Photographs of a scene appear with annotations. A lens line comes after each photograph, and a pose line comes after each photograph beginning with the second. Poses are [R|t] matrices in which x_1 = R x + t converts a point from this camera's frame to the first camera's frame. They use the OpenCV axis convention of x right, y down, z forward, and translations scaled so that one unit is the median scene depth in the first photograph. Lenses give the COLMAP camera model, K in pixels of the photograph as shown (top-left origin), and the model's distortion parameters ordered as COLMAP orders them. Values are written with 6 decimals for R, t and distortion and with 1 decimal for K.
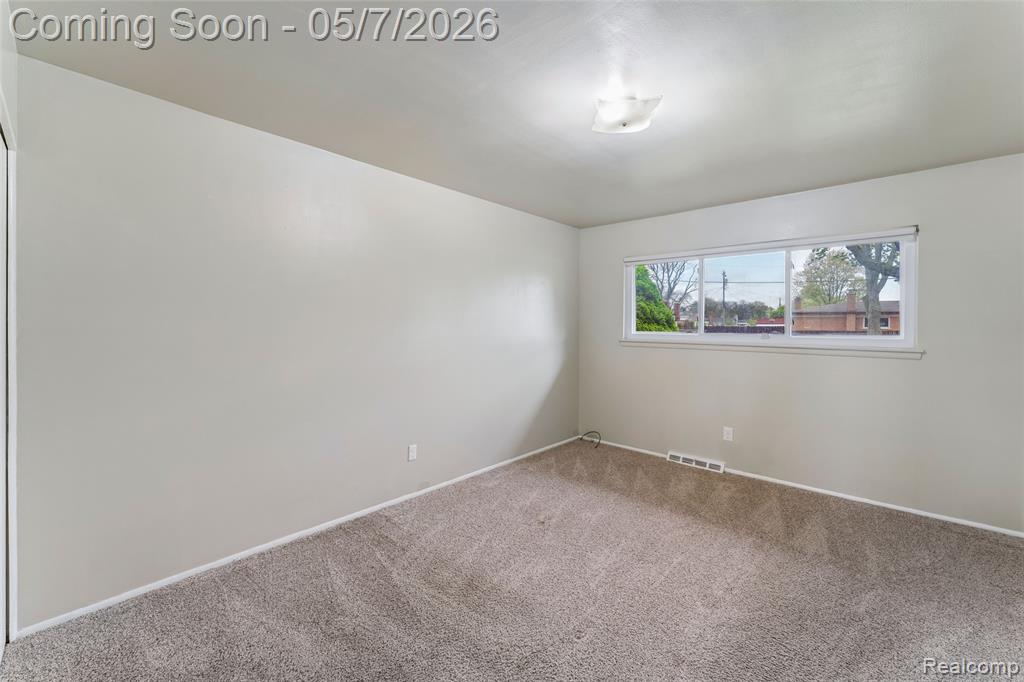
lens RADIAL K [[411.2, 0, 508.6], [0, 411.2, 326.5], [0, 0, 1]] dist [-0.001613, 0.000330]
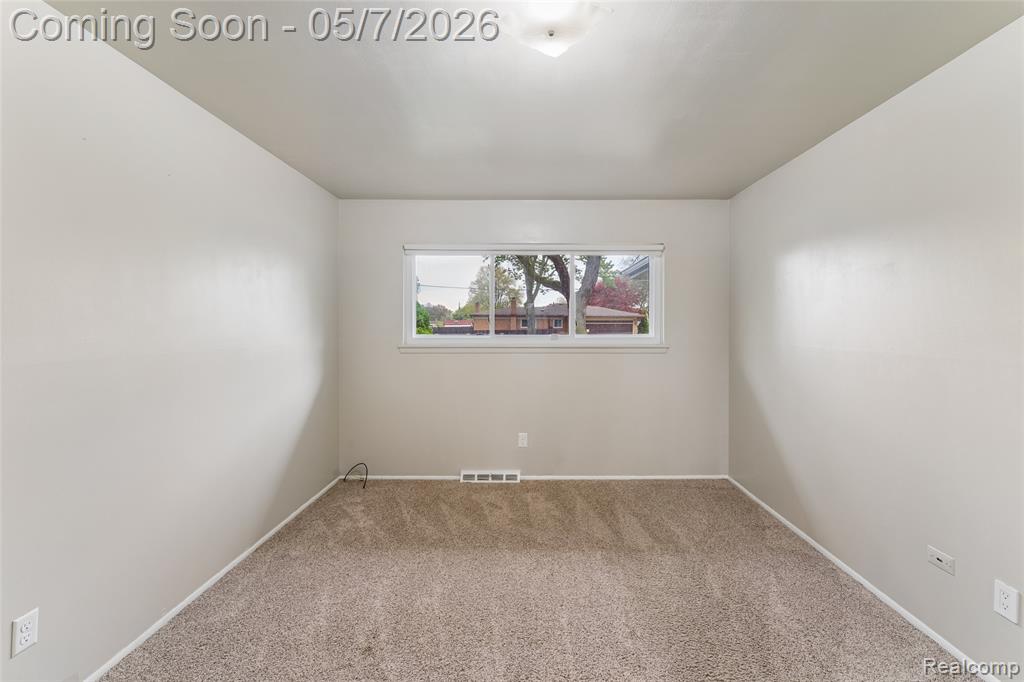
lens RADIAL K [[411.2, 0, 508.6], [0, 411.2, 326.5], [0, 0, 1]] dist [-0.001613, 0.000330]
pose [[0.735930, -0.007471, 0.677017, -0.132955], [0.009592, 0.999954, 0.000608, -0.003336], [-0.676990, 0.006047, 0.735968, 0.306369]]
